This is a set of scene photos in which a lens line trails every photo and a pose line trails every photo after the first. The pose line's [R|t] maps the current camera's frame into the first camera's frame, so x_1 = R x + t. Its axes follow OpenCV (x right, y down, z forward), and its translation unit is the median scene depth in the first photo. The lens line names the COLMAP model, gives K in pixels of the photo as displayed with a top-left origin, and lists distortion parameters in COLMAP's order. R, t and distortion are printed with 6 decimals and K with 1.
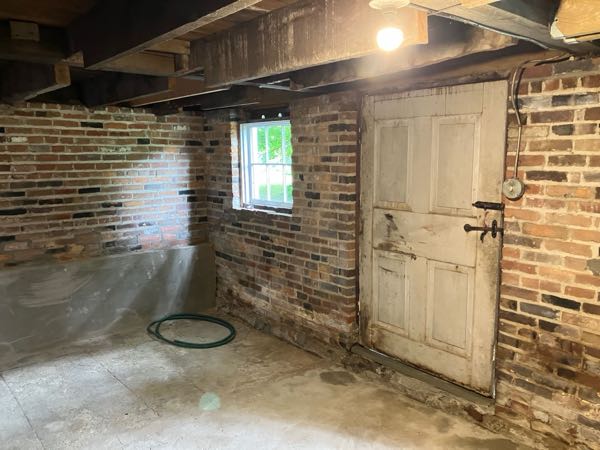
lens RADIAL K [[492.4, 0, 301.9], [0, 492.4, 229.1], [0, 0, 1]] dist [0.041383, -0.049837]
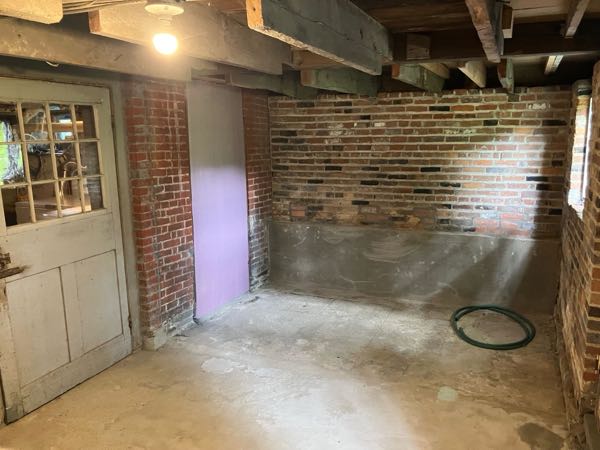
lens RADIAL K [[492.4, 0, 312.0], [0, 492.4, 231.1], [0, 0, 1]] dist [0.041383, -0.049837]
pose [[0.453612, 0.174628, -0.873923, 0.427874], [-0.130534, 0.983057, 0.128681, -0.050068], [0.881588, 0.055706, 0.468721, 0.261246]]
